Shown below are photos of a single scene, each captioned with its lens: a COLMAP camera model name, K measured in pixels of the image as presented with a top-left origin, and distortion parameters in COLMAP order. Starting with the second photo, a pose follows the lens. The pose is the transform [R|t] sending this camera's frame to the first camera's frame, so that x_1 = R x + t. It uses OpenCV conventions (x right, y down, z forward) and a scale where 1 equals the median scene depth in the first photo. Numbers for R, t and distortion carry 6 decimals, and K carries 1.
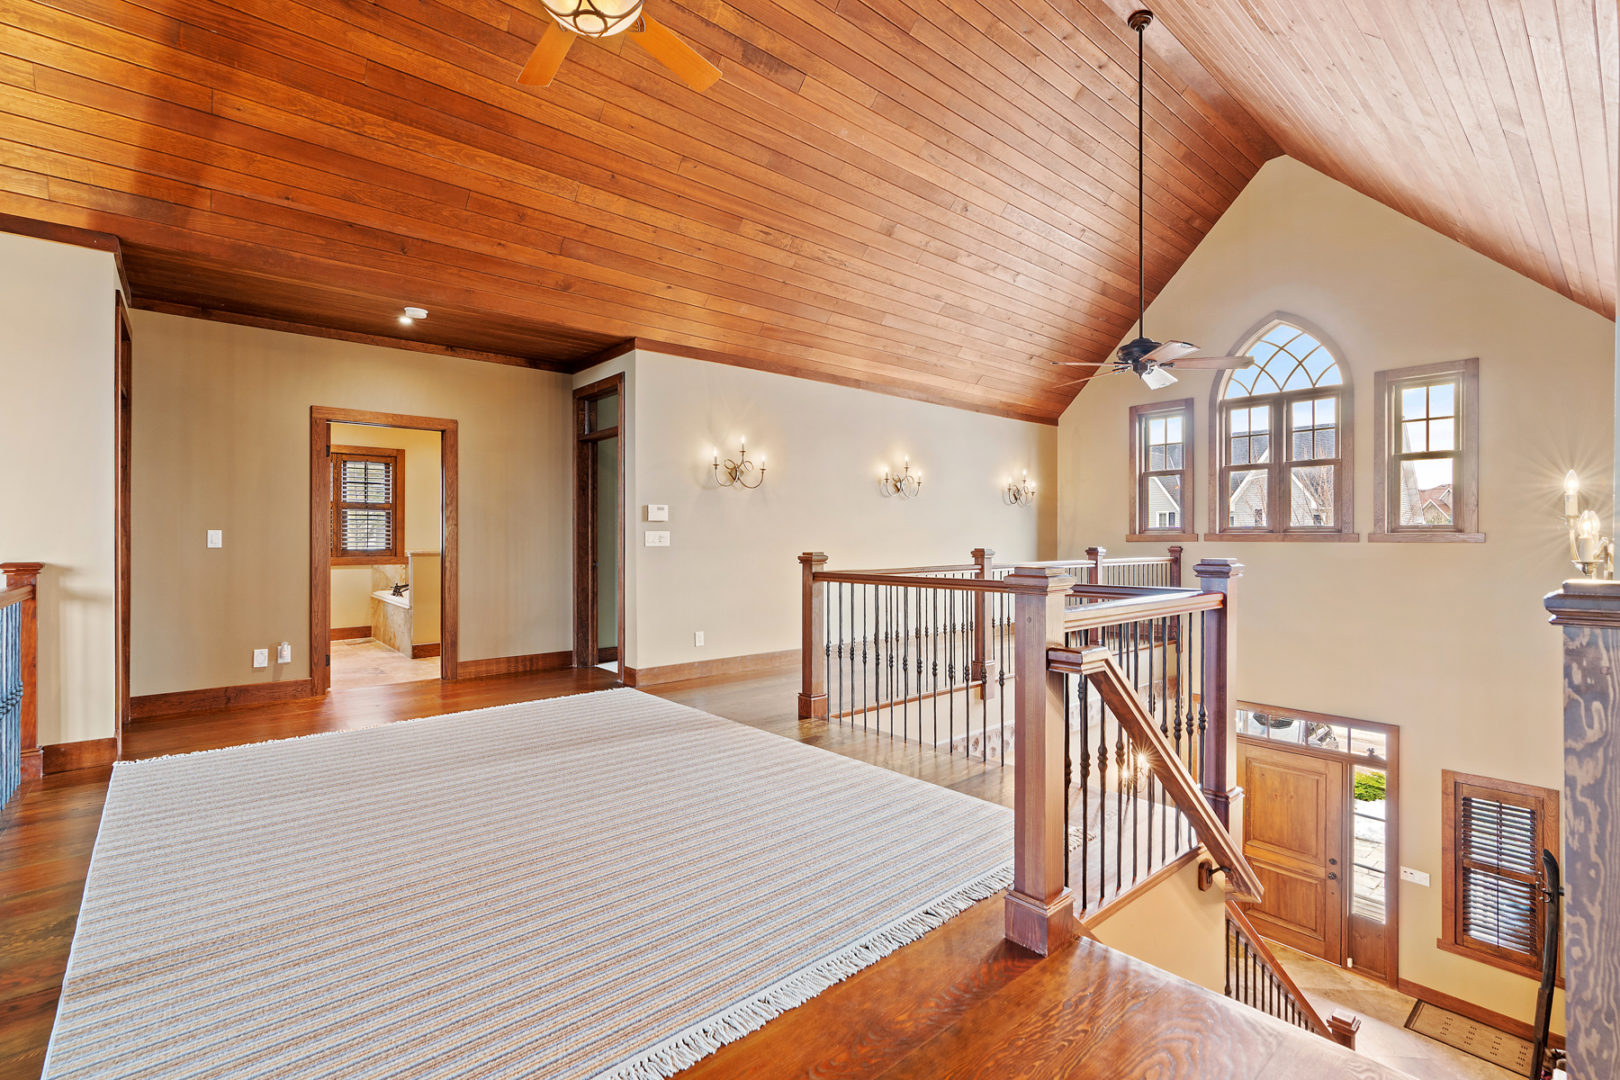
lens RADIAL K [[735.0, 0, 798.1], [0, 735.0, 539.5], [0, 0, 1]] dist [-0.009103, 0.004564]
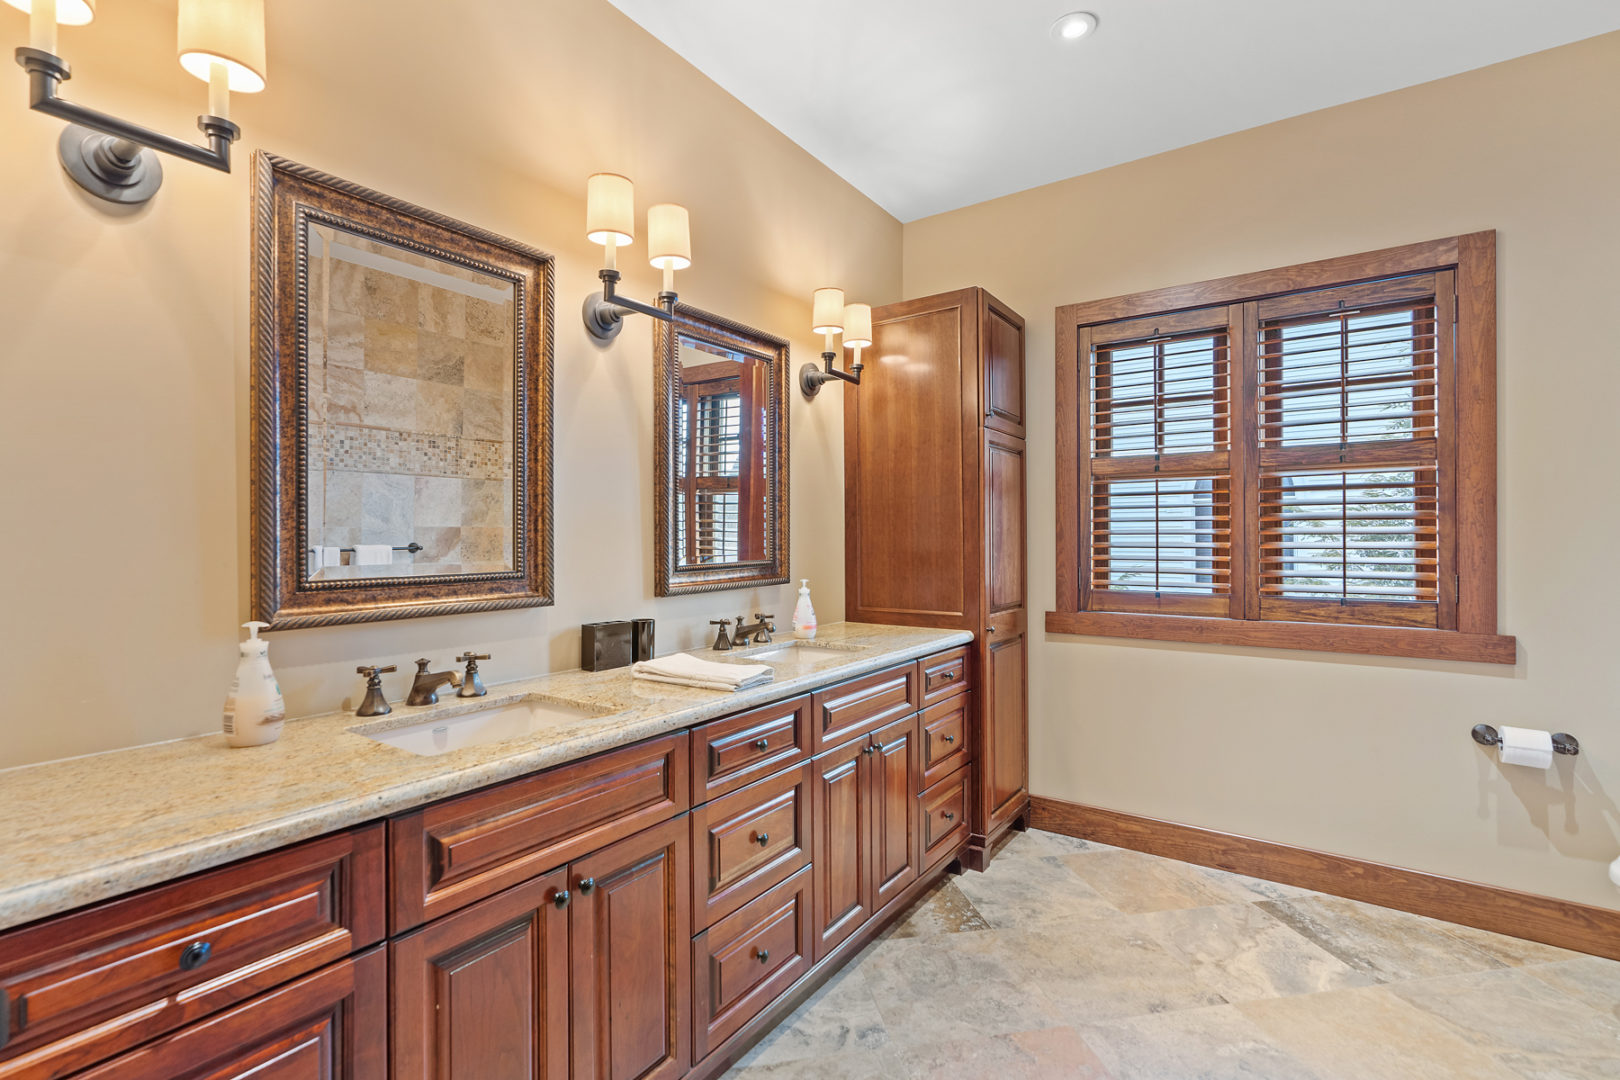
lens RADIAL K [[735.0, 0, 844.9], [0, 735.0, 535.5], [0, 0, 1]] dist [-0.009103, 0.004564]
pose [[0.273130, -0.004230, -0.961968, -0.639974], [-0.000239, 0.999990, -0.004465, -0.021023], [0.961977, 0.001450, 0.273127, 1.293499]]
